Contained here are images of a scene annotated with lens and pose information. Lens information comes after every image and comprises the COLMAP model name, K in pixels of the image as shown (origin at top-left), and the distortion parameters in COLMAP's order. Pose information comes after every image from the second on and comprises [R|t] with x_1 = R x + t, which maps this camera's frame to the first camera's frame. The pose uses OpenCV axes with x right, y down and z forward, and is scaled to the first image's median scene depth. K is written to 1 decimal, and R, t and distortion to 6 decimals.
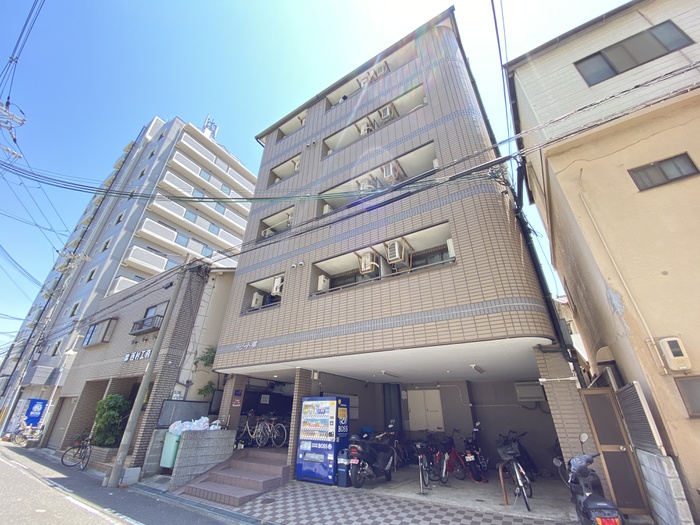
lens RADIAL K [[283.8, 0, 350.0], [0, 283.8, 262.5], [0, 0, 1]] dist [0.022326, -0.021949]
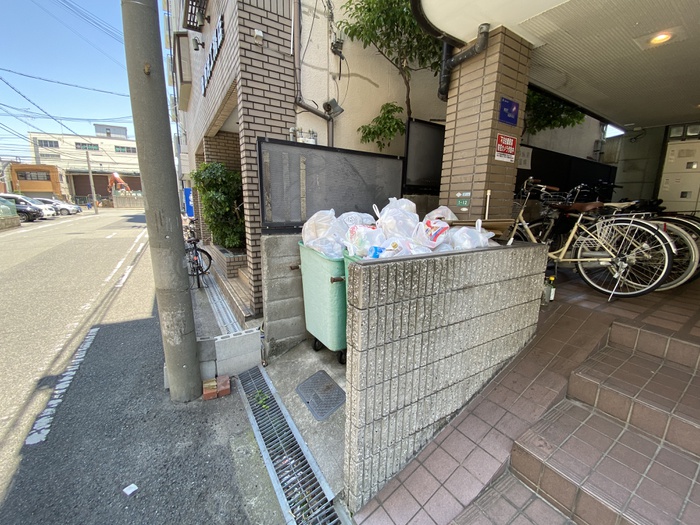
lens RADIAL K [[283.8, 0, 350.0], [0, 283.8, 262.5], [0, 0, 1]] dist [0.022326, -0.021949]
pose [[0.902491, 0.089180, -0.421376, -0.503638], [0.201695, 0.776923, 0.596414, 0.478663], [0.380565, -0.623247, 0.683179, 0.866860]]
